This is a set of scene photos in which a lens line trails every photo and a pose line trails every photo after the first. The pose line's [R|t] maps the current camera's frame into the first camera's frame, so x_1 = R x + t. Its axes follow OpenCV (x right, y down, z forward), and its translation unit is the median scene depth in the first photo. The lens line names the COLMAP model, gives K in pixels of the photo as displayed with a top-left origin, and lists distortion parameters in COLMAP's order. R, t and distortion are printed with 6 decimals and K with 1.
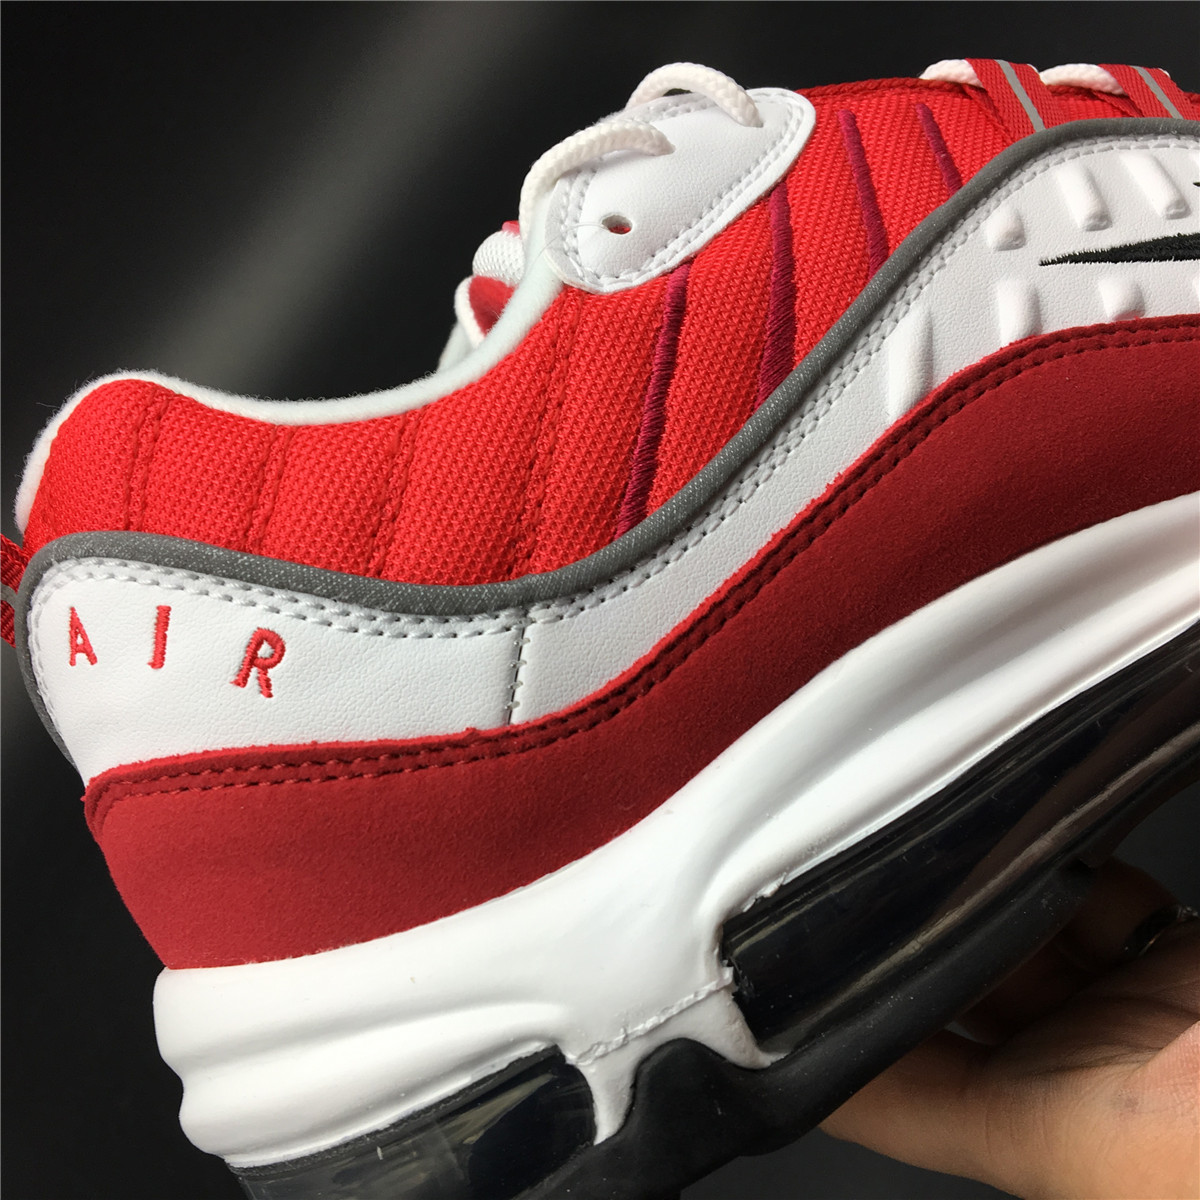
lens RADIAL K [[1433.6, 0, 600.0], [0, 1433.6, 600.0], [0, 0, 1]] dist [0.143312, -0.459635]
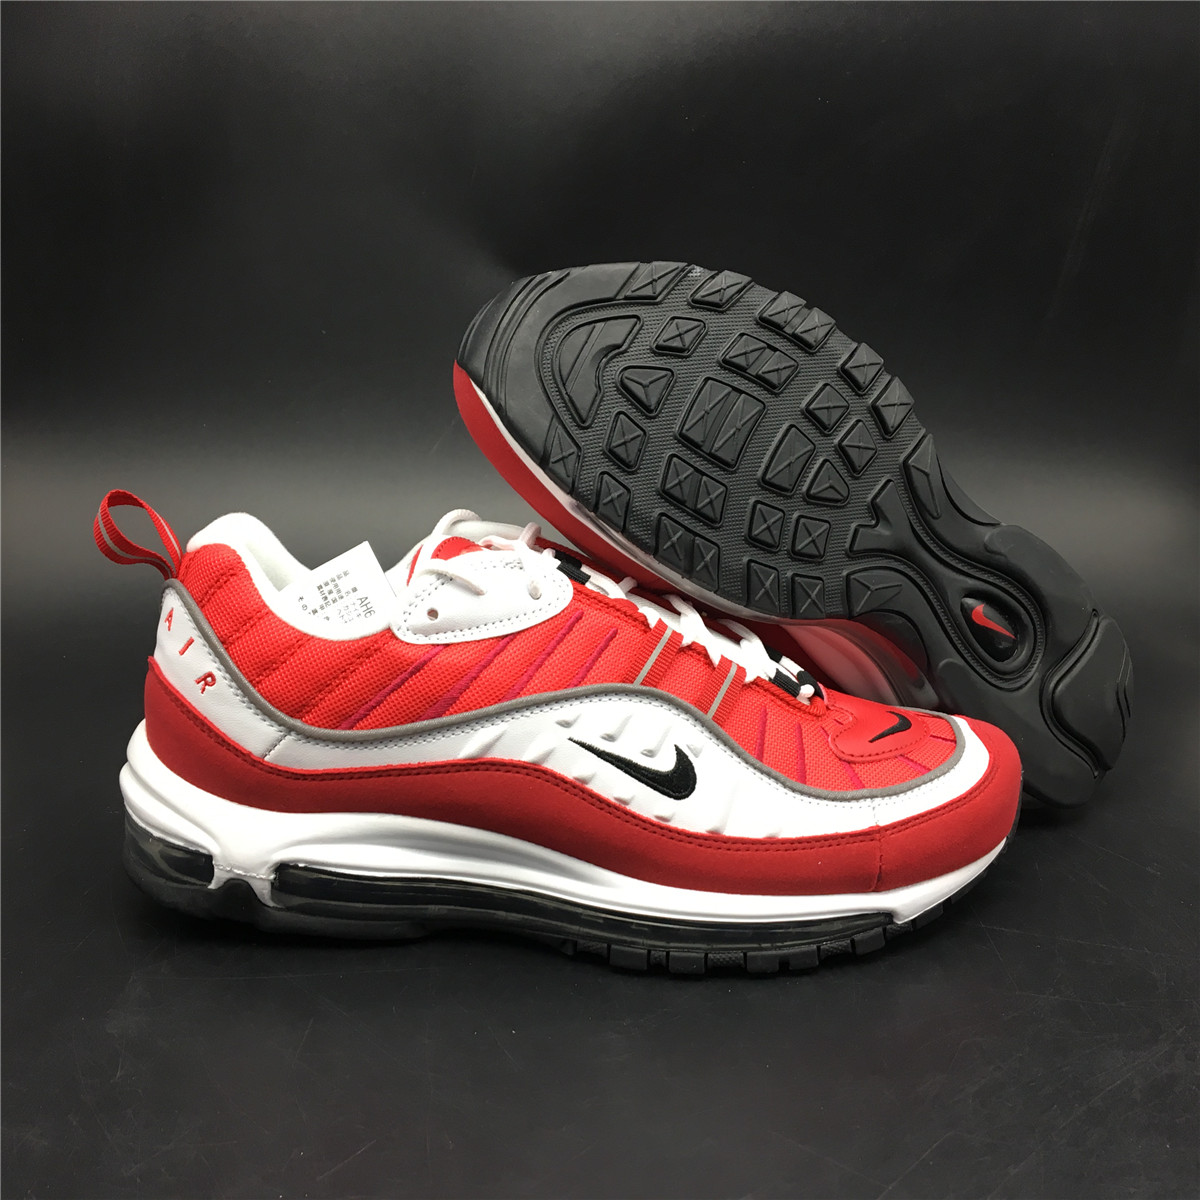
lens RADIAL K [[1433.6, 0, 600.0], [0, 1433.6, 600.0], [0, 0, 1]] dist [0.143312, -0.459635]
pose [[0.768795, 0.632534, -0.094099, 0.467752], [-0.557057, 0.734667, 0.387236, -1.466819], [0.314072, -0.245286, 0.917166, -1.154008]]
